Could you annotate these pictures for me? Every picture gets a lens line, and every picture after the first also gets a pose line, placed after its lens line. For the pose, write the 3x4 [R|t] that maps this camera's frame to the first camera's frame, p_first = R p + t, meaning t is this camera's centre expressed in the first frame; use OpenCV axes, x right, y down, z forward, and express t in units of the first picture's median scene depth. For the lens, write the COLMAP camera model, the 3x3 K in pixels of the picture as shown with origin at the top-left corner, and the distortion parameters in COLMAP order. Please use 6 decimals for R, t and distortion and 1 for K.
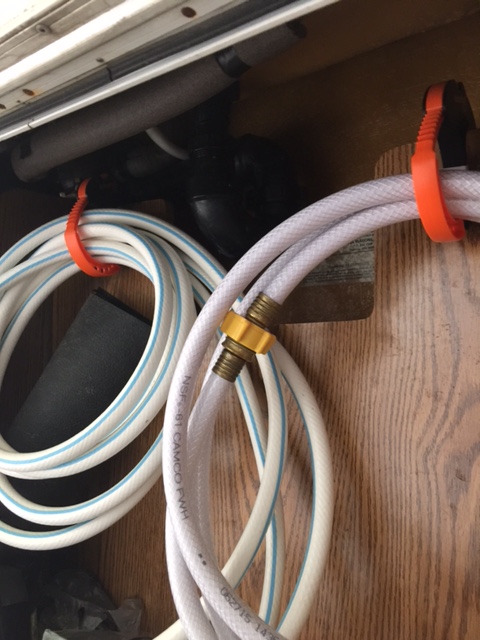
lens RADIAL K [[532.6, 0, 231.2], [0, 532.6, 305.6], [0, 0, 1]] dist [0.031084, -0.047512]
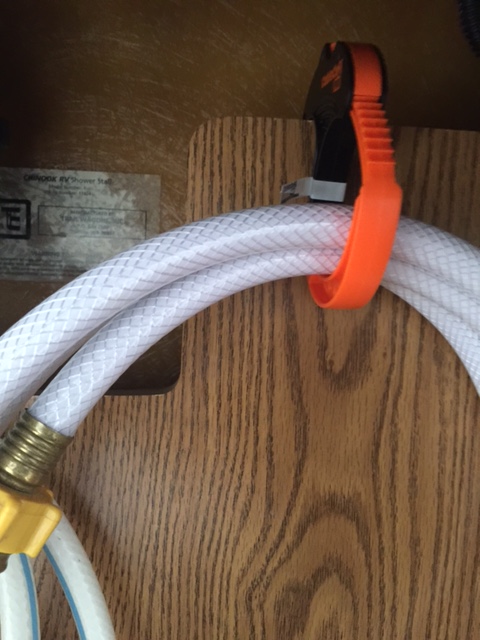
lens RADIAL K [[532.6, 0, 240.8], [0, 532.6, 316.4], [0, 0, 1]] dist [0.031084, -0.047512]
pose [[0.741134, -0.036656, 0.670356, -0.095410], [-0.084827, 0.985393, 0.147666, -0.167356], [-0.665976, -0.166305, 0.727199, 0.527666]]
